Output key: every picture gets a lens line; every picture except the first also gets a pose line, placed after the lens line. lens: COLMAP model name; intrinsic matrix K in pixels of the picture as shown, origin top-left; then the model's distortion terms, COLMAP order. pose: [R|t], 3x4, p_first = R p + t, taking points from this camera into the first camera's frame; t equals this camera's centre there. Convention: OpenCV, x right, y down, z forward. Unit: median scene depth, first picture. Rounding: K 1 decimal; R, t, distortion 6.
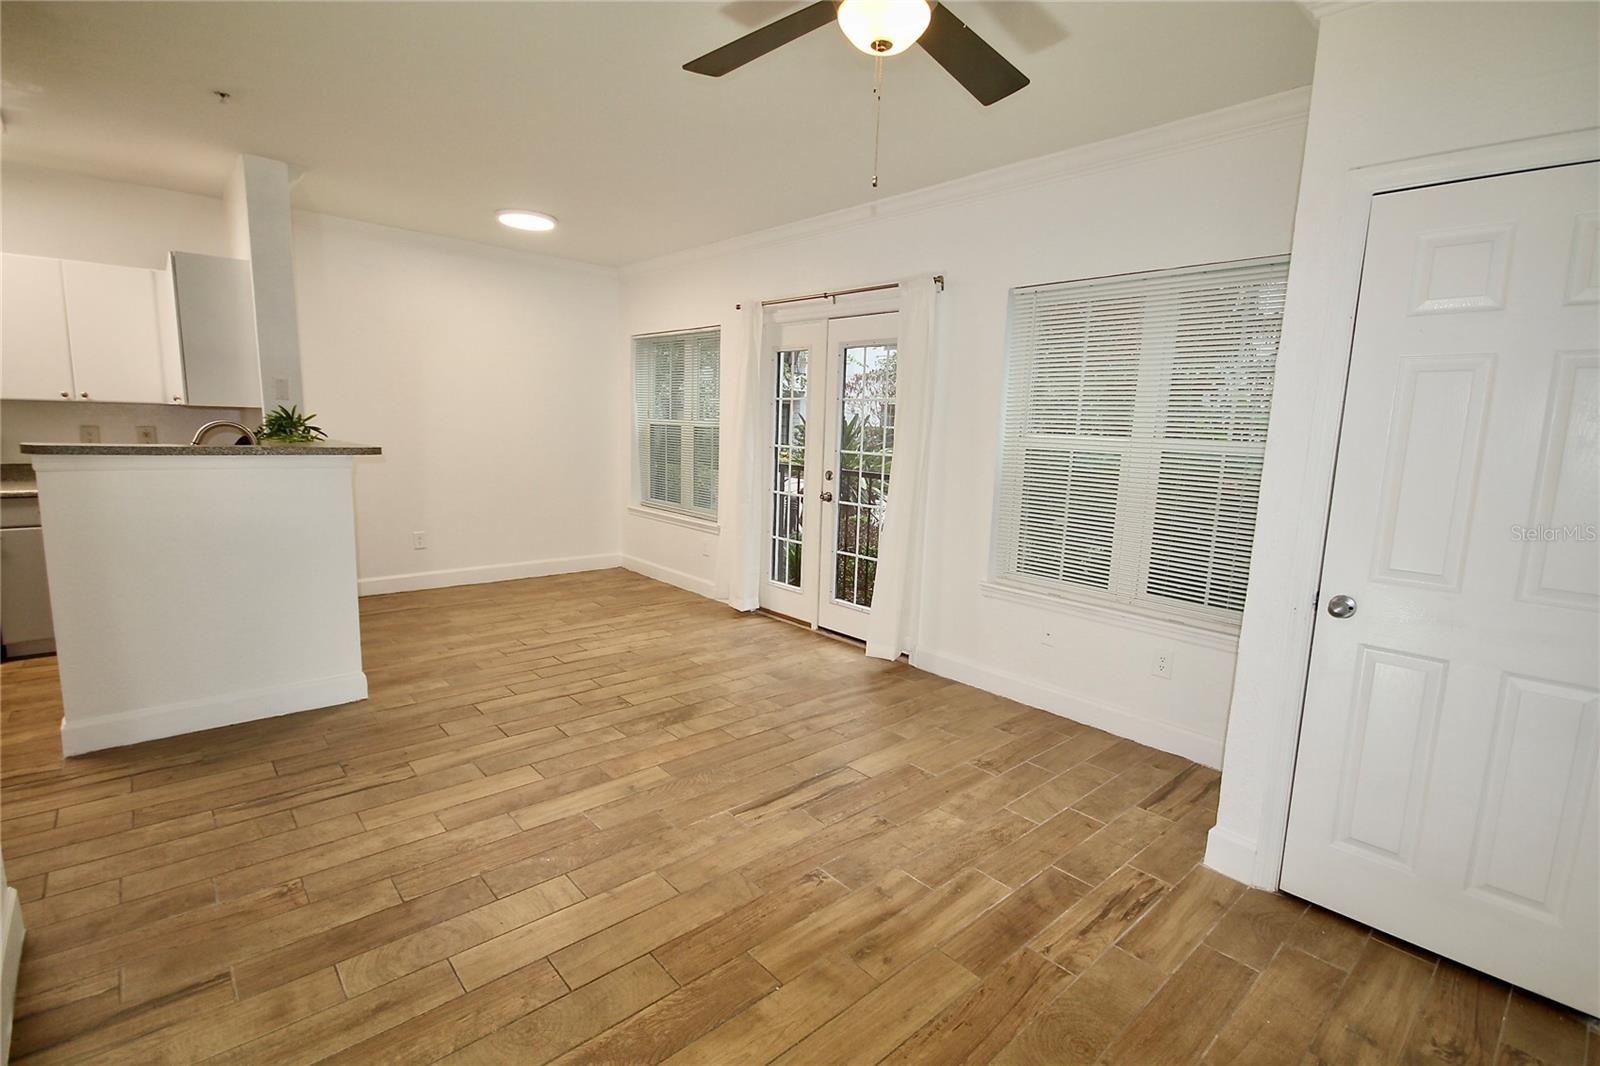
lens RADIAL K [[736.9, 0, 805.6], [0, 736.9, 536.1], [0, 0, 1]] dist [0.004721, -0.006197]
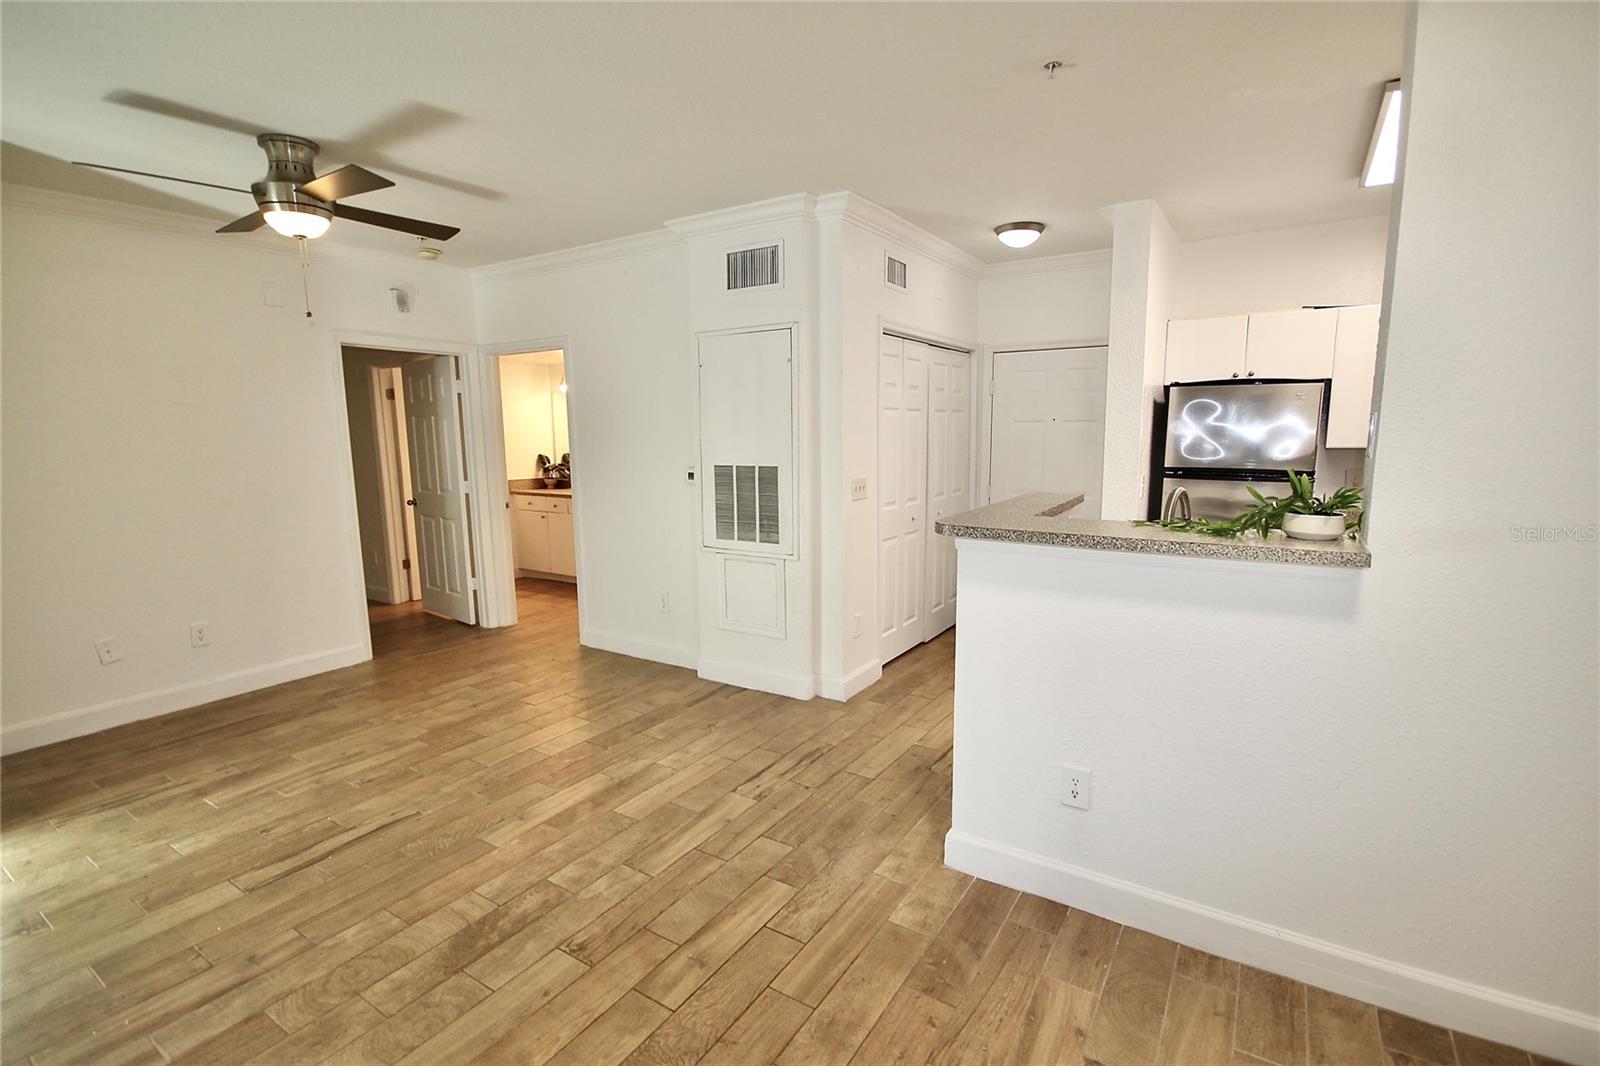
lens RADIAL K [[736.9, 0, 809.8], [0, 736.9, 543.1], [0, 0, 1]] dist [0.004721, -0.006197]
pose [[-0.963441, 0.014797, -0.267513, -0.282196], [-0.064856, 0.955898, 0.286450, -0.278607], [0.259954, 0.293327, -0.919991, 1.546086]]
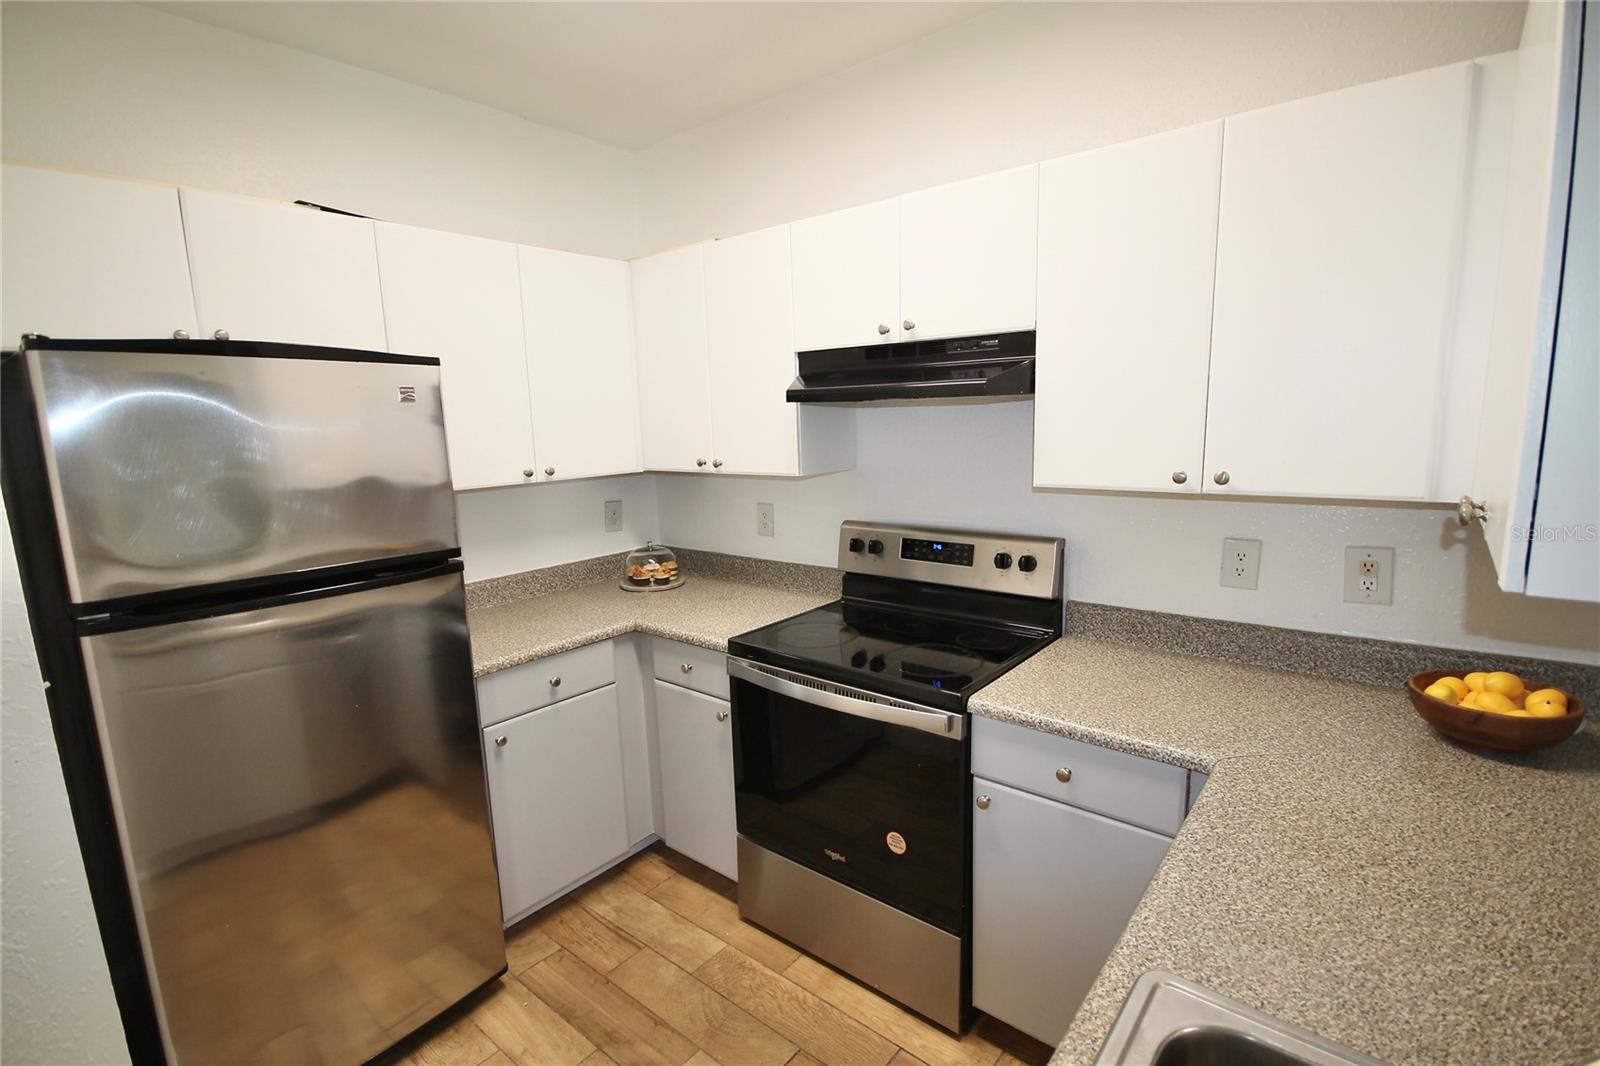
lens RADIAL K [[736.9, 0, 801.9], [0, 736.9, 539.0], [0, 0, 1]] dist [0.004721, -0.006197]
pose [[0.136768, 0.124677, -0.982726, -0.743696], [-0.117955, 0.987040, 0.108808, -0.207796], [0.983555, 0.101035, 0.149702, 0.863120]]
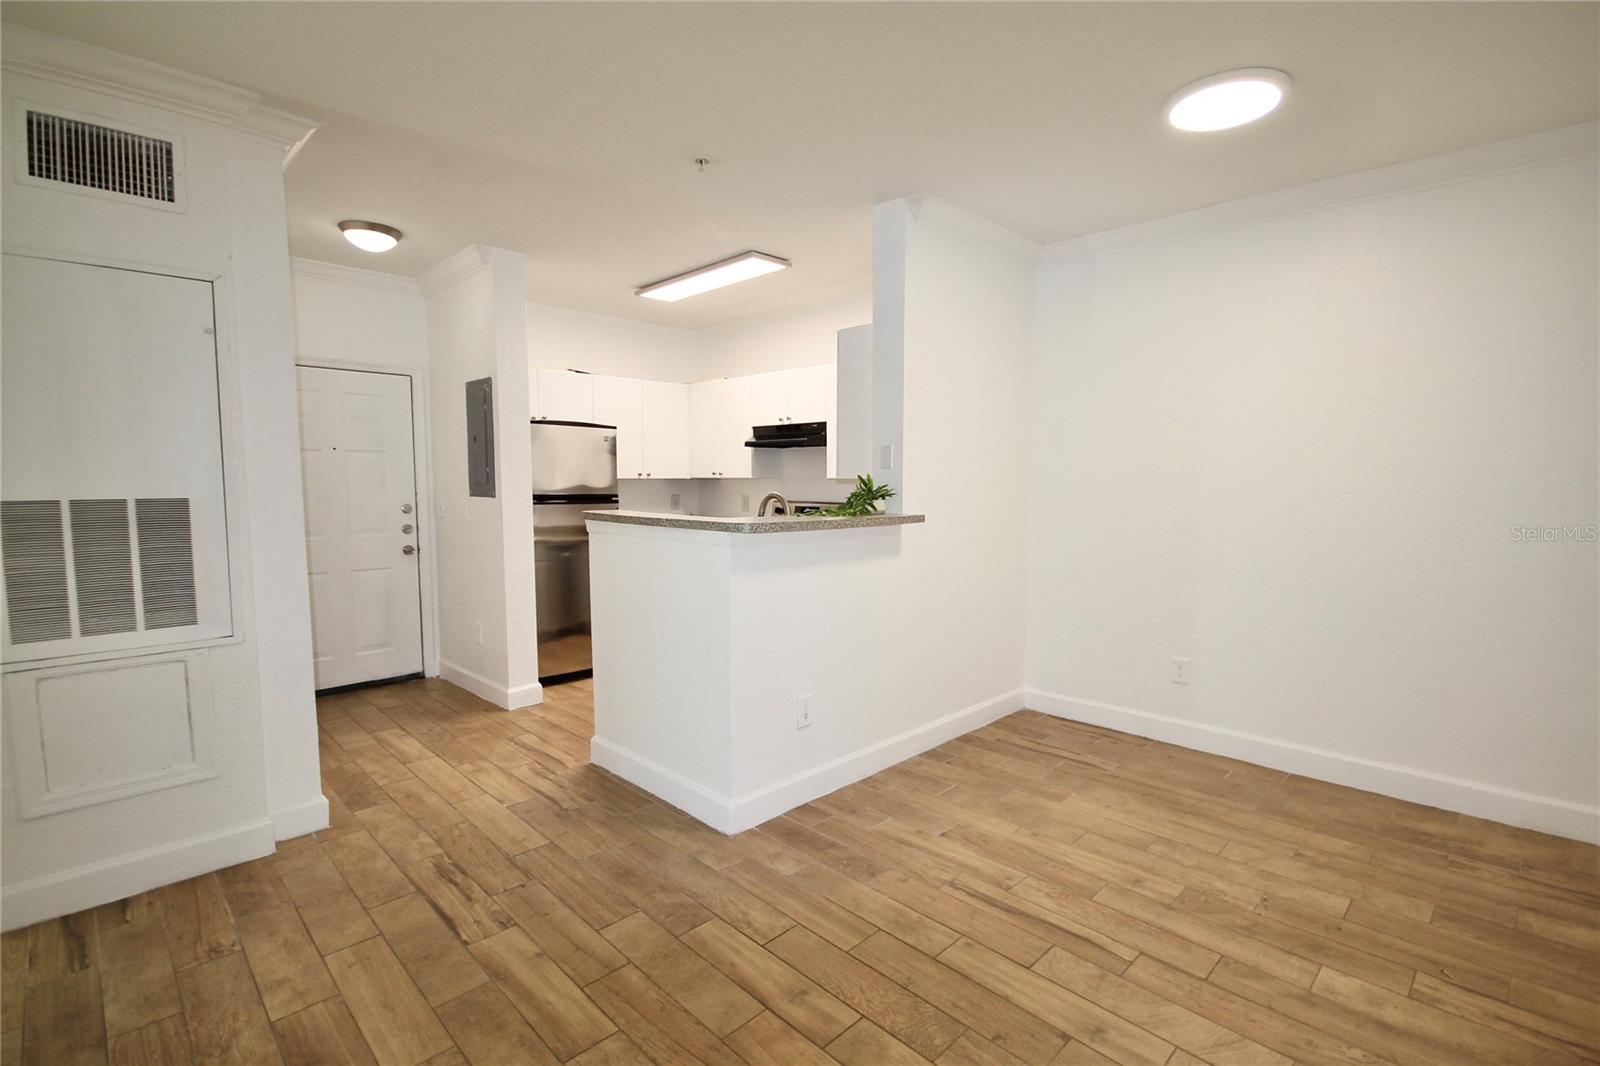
lens RADIAL K [[736.9, 0, 806.1], [0, 736.9, 538.9], [0, 0, 1]] dist [0.004721, -0.006197]
pose [[0.054518, 0.047145, -0.997399, 0.188954], [-0.152201, 0.987605, 0.038363, -0.139902], [0.986845, 0.149714, 0.061017, 0.992588]]
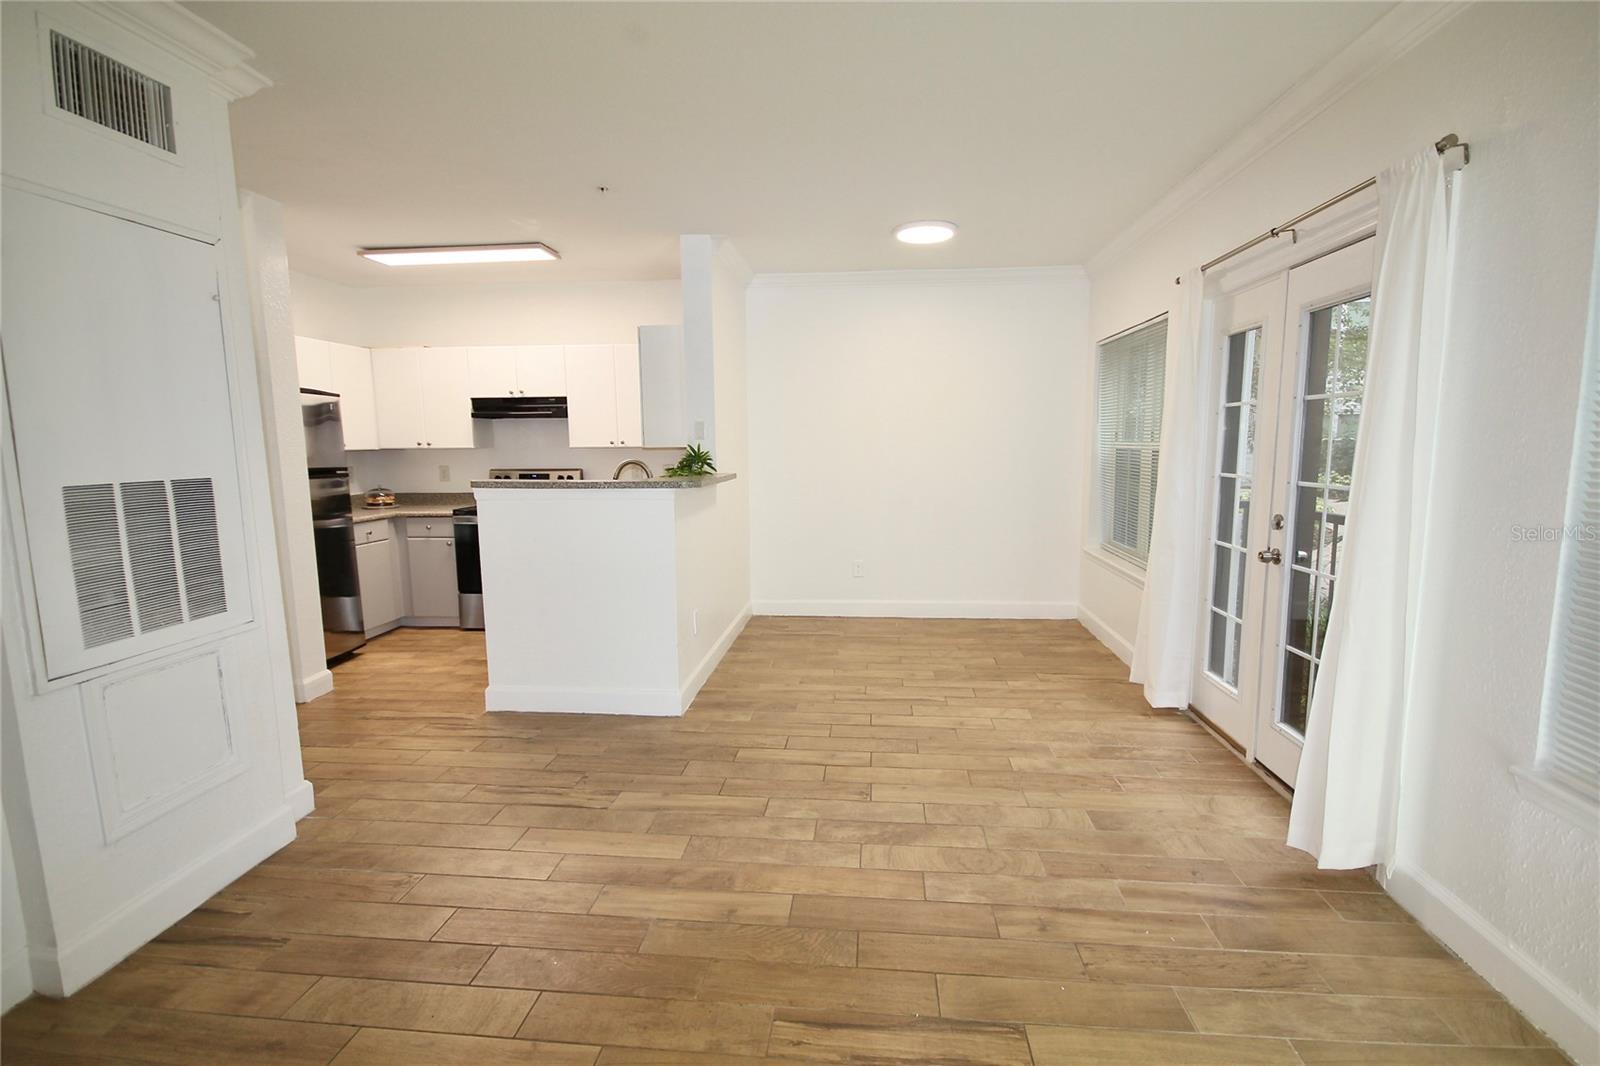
lens RADIAL K [[736.9, 0, 808.3], [0, 736.9, 538.8], [0, 0, 1]] dist [0.004721, -0.006197]
pose [[0.678048, 0.054736, -0.732977, 0.299138], [-0.079700, 0.996819, 0.000712, -0.050956], [0.730684, 0.057935, 0.680254, 0.398137]]
